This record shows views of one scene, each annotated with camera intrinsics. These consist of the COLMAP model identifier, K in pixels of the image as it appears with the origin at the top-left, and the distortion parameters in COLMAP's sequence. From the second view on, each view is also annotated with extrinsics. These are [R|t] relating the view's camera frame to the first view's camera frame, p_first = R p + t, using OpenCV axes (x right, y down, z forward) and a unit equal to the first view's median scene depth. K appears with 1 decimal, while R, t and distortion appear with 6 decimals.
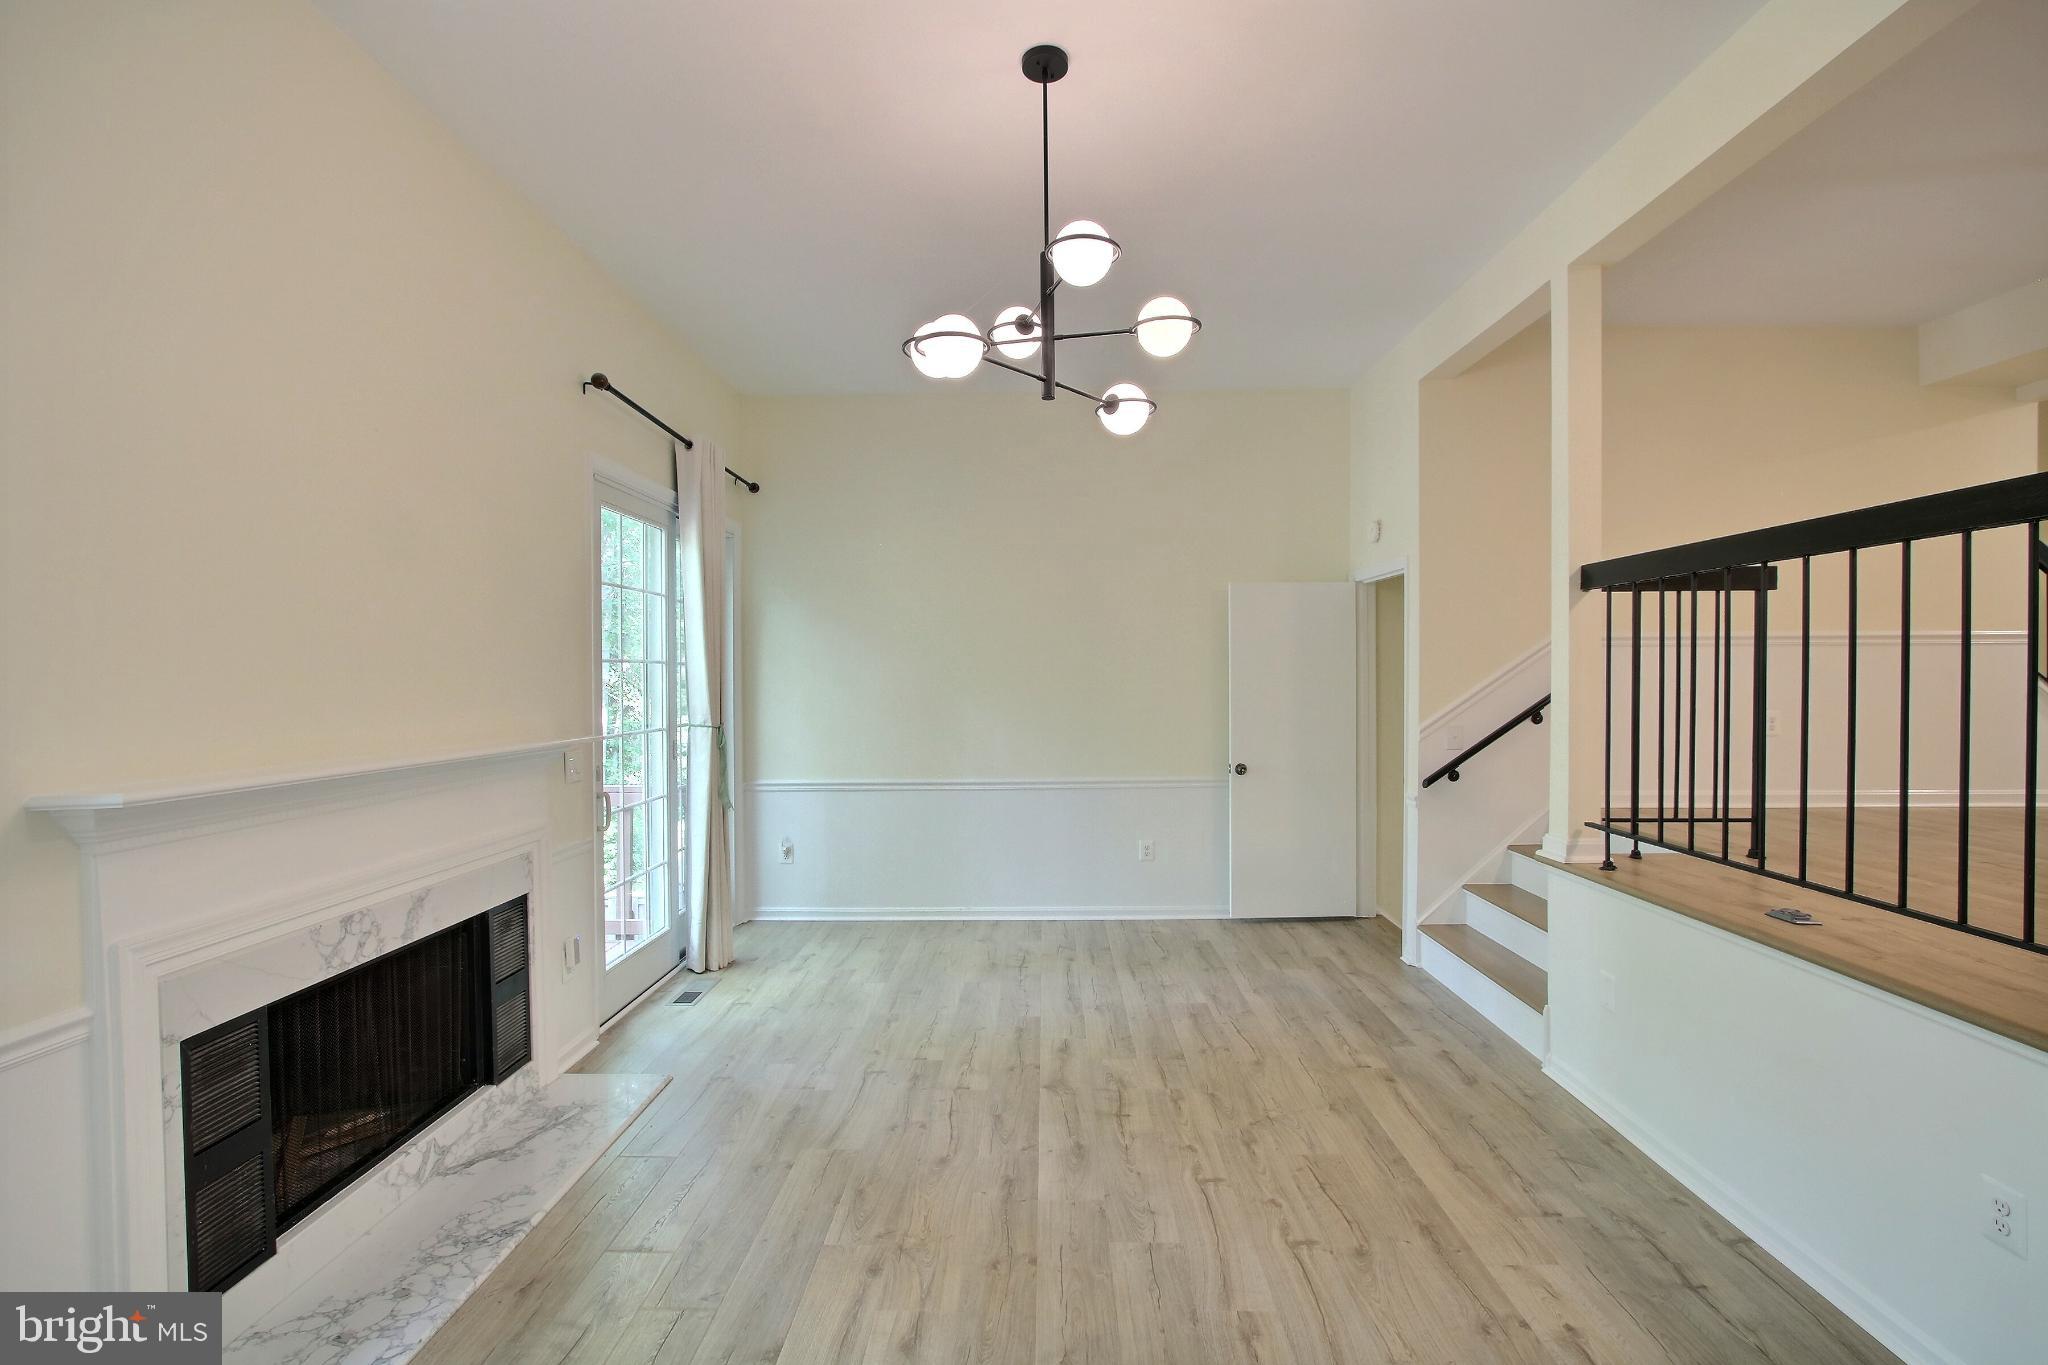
lens RADIAL K [[939.6, 0, 1030.2], [0, 939.6, 688.5], [0, 0, 1]] dist [-0.014583, 0.002091]
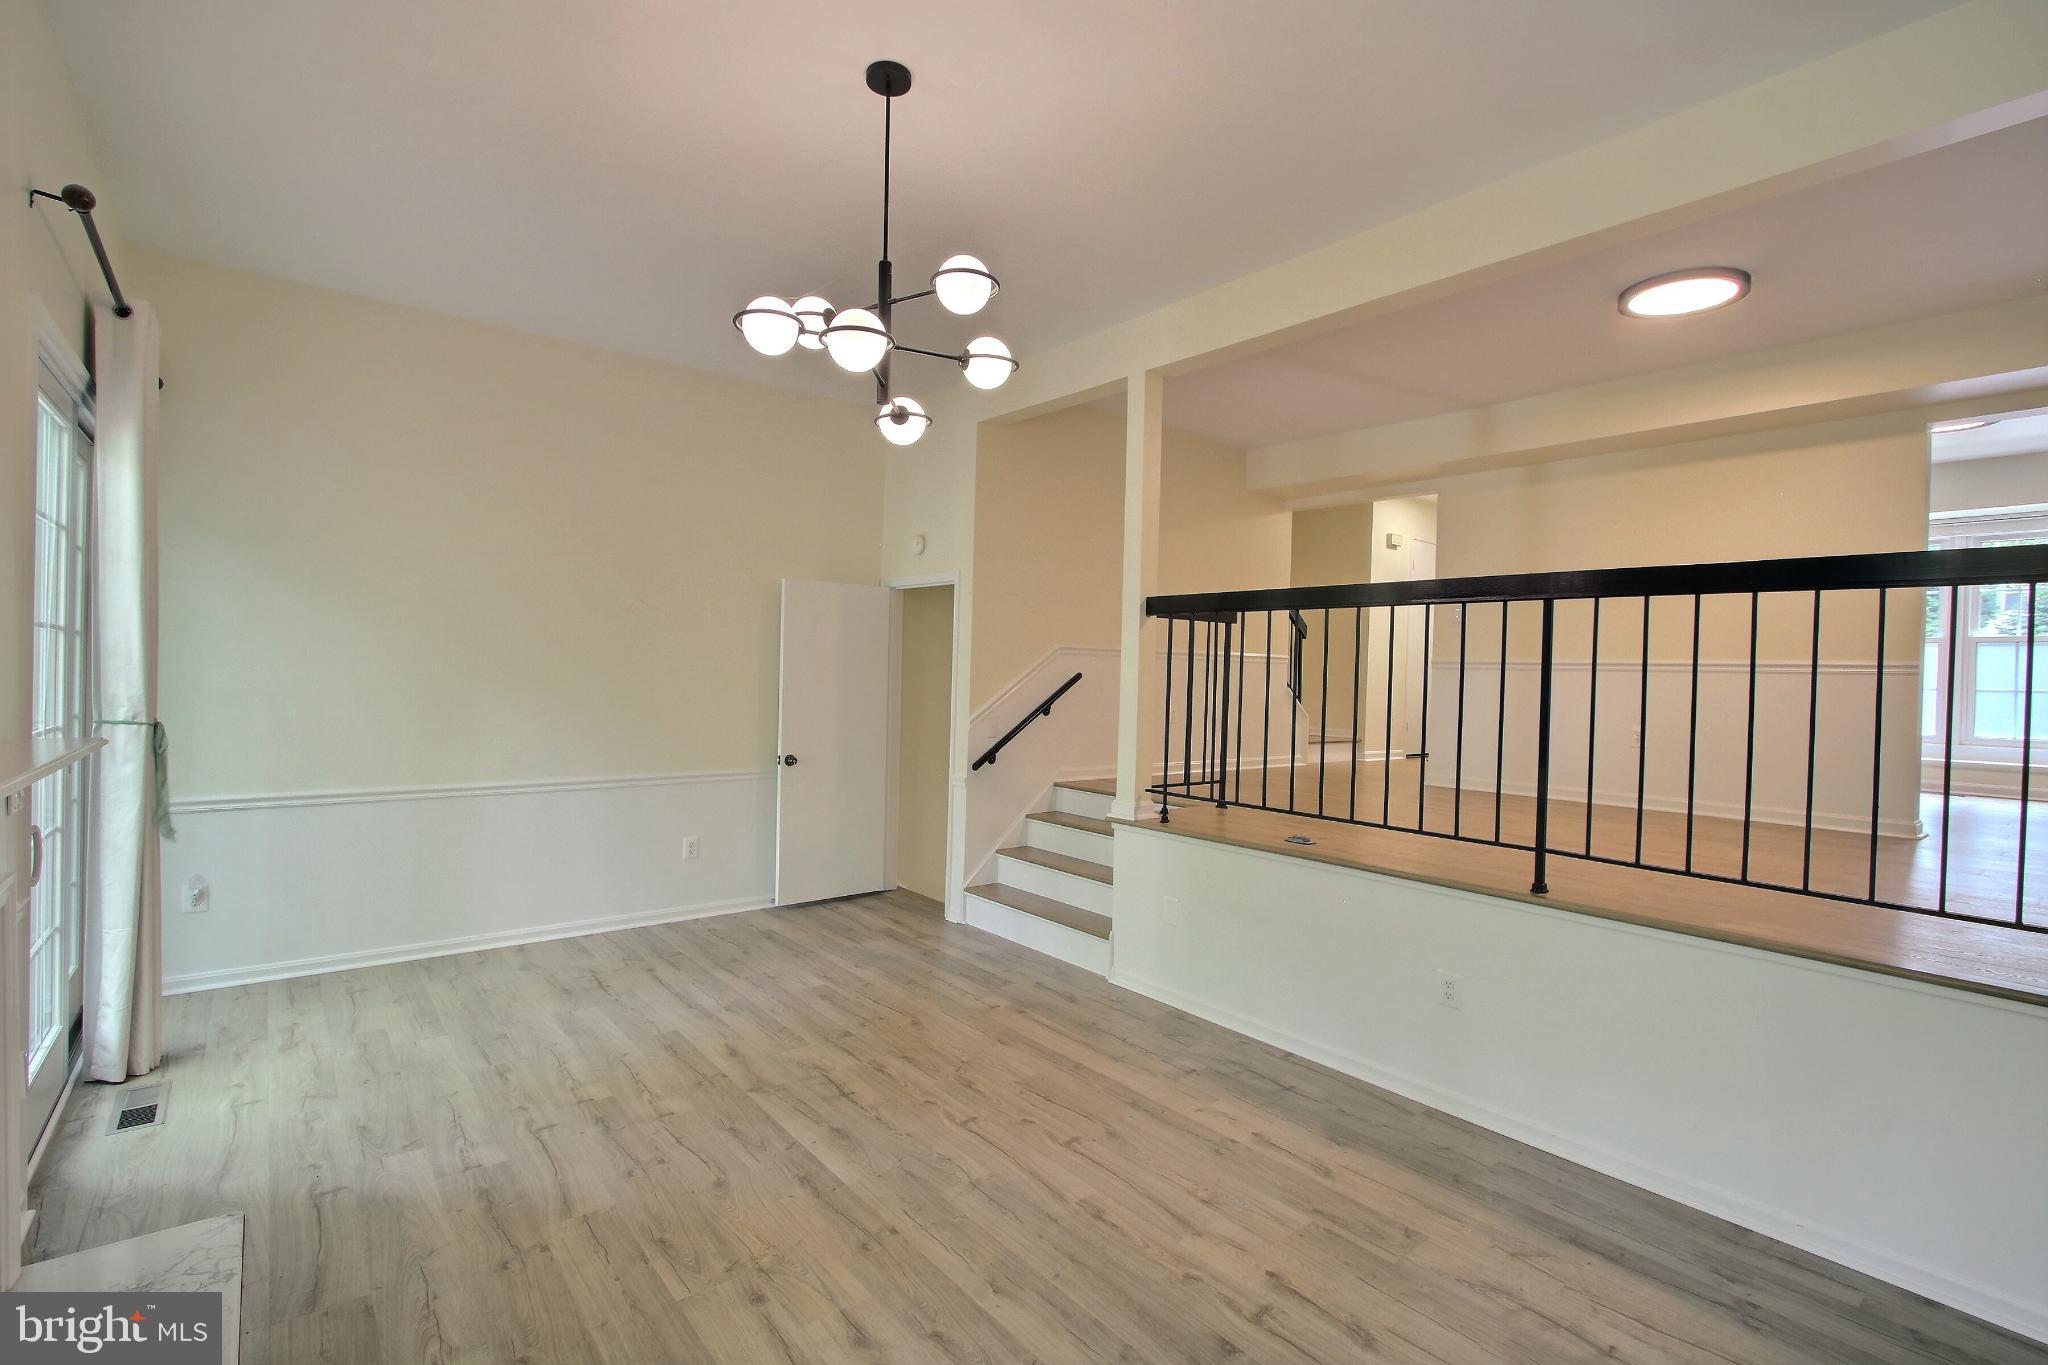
lens RADIAL K [[939.6, 0, 1025.3], [0, 939.6, 684.2], [0, 0, 1]] dist [-0.014583, 0.002091]
pose [[0.764892, 0.017654, 0.643916, -0.407947], [-0.020499, 0.999785, -0.003061, 0.000947], [-0.643832, -0.010858, 0.765090, 0.080712]]
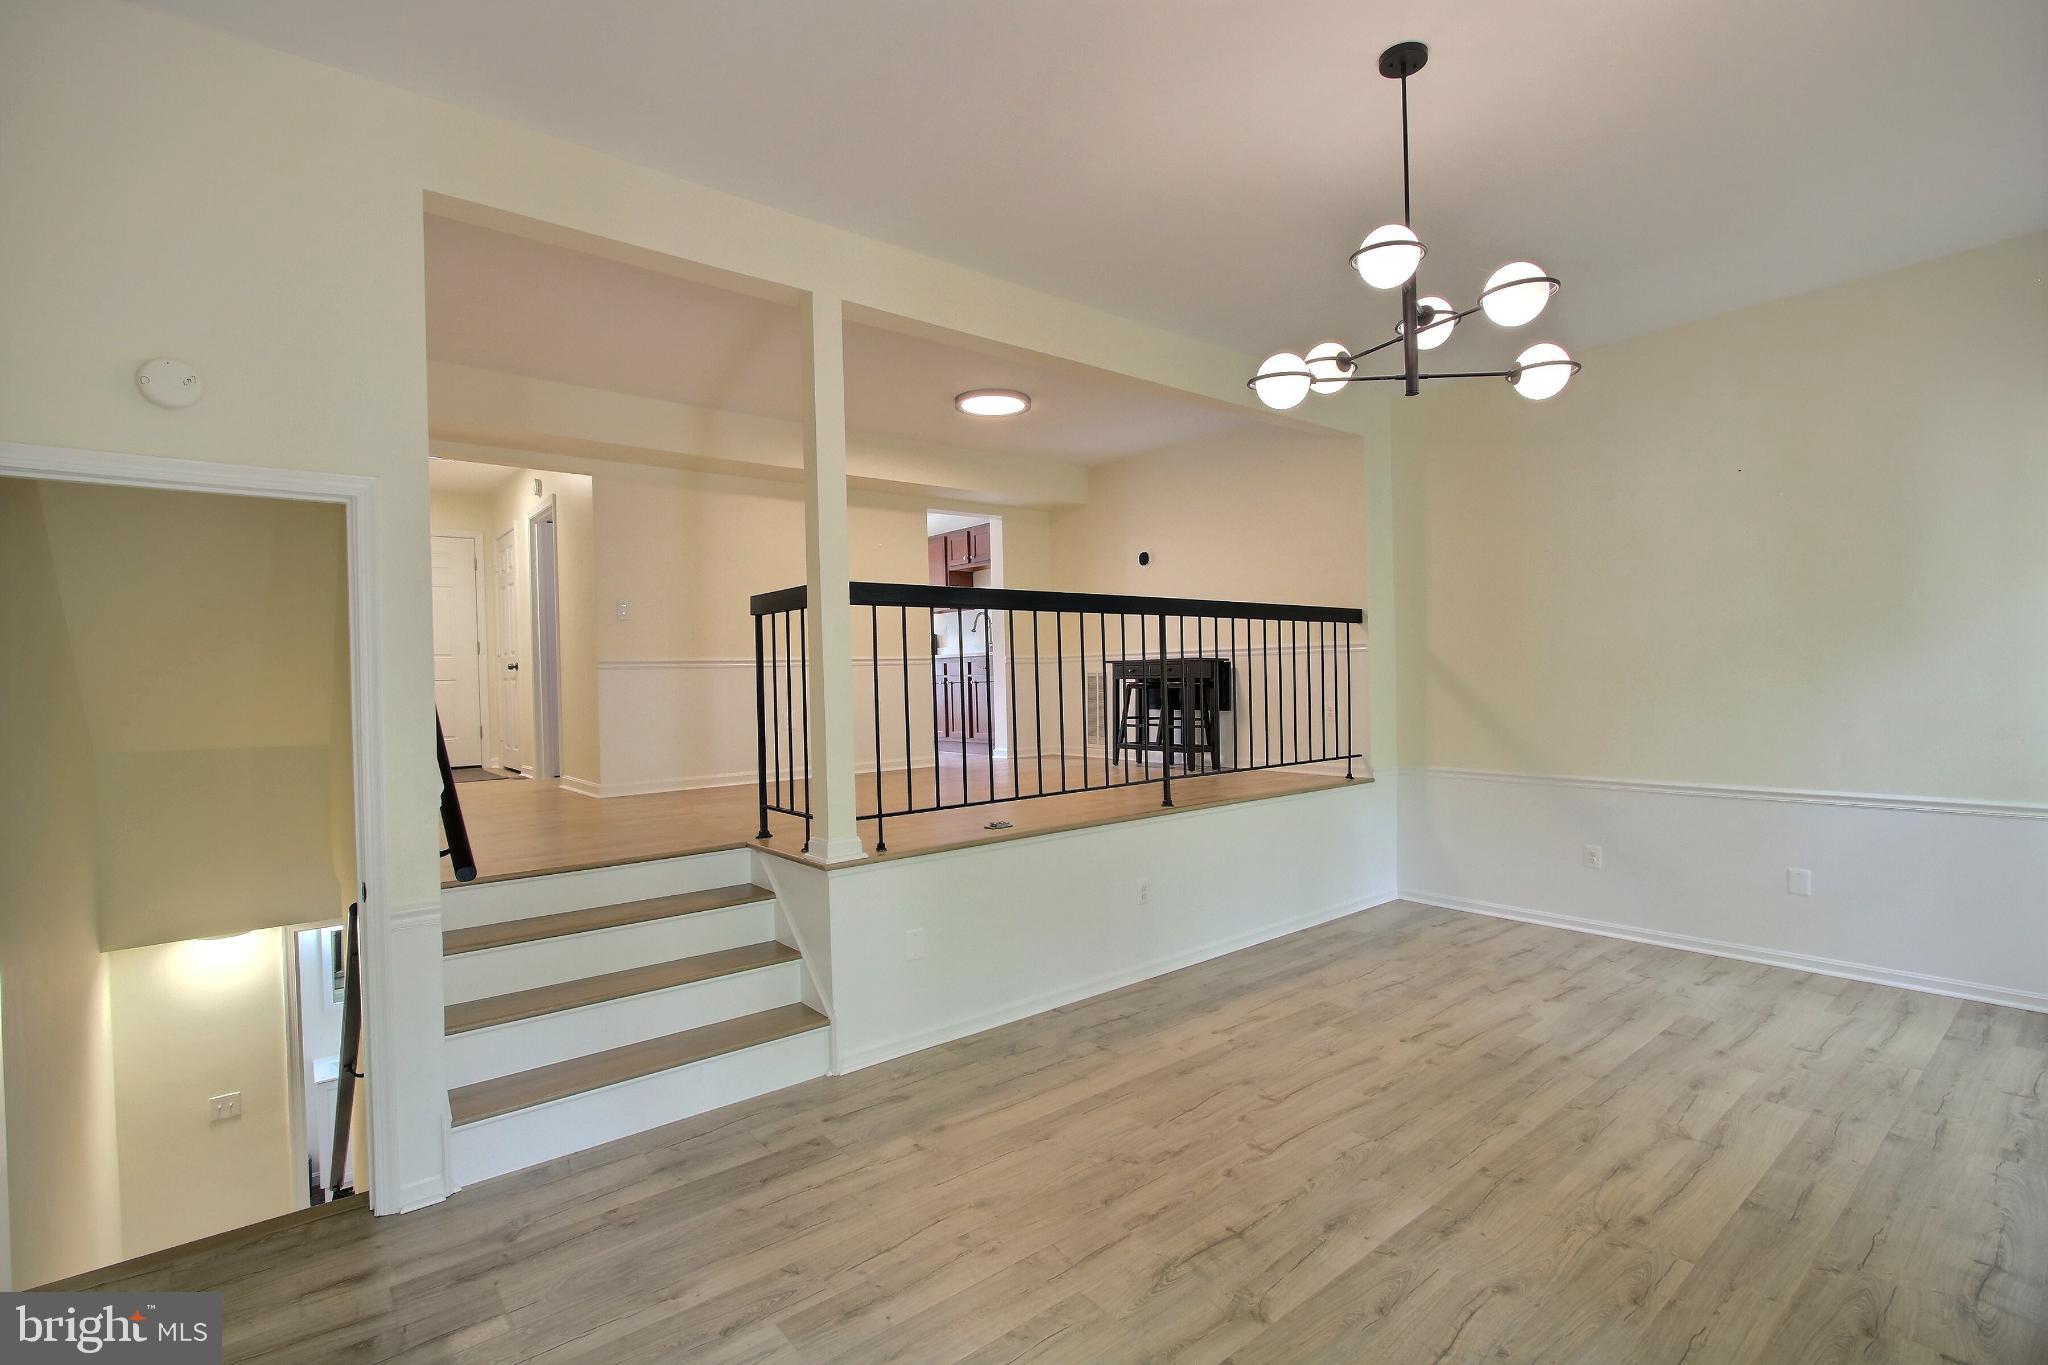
lens RADIAL K [[939.6, 0, 1033.6], [0, 939.6, 683.3], [0, 0, 1]] dist [-0.014583, 0.002091]
pose [[-0.648681, 0.014206, 0.760928, -0.376905], [0.036280, 0.999266, 0.012273, -0.018238], [-0.760195, 0.035568, -0.648720, 1.547468]]
